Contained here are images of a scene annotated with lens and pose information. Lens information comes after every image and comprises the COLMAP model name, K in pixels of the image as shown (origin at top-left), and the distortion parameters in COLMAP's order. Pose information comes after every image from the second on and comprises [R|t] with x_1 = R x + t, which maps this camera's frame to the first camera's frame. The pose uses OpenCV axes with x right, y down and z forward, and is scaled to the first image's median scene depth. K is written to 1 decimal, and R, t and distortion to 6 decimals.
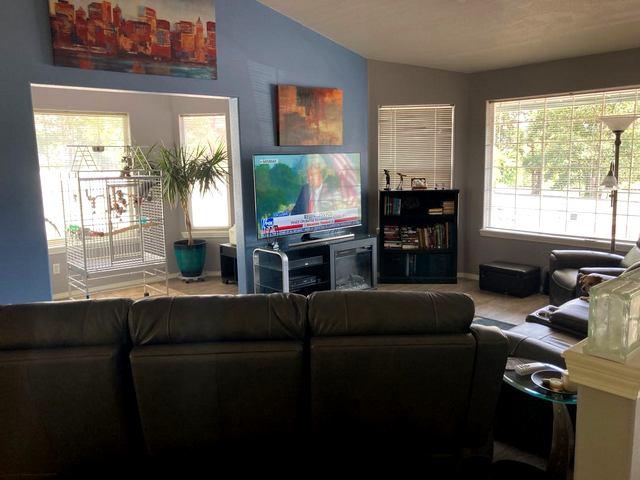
lens RADIAL K [[533.0, 0, 319.0], [0, 533.0, 246.8], [0, 0, 1]] dist [-0.008402, -0.000510]
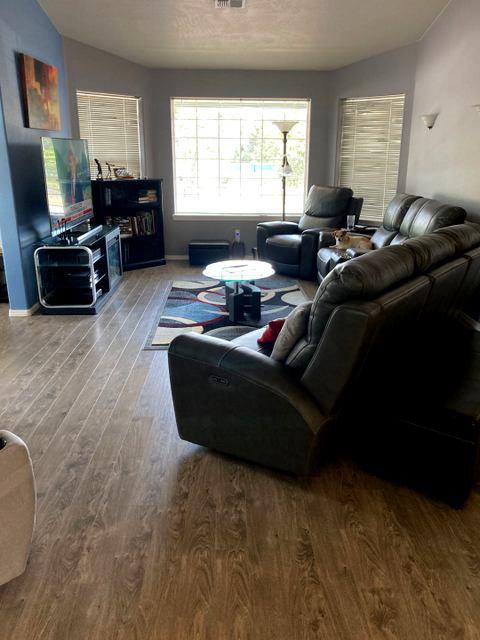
lens RADIAL K [[533.0, 0, 239.9], [0, 533.0, 313.3], [0, 0, 1]] dist [-0.008402, -0.000510]
pose [[0.637833, -0.195037, 0.745070, -0.497714], [0.103153, 0.980321, 0.168313, -0.003152], [-0.763235, -0.030499, 0.645400, 0.152776]]
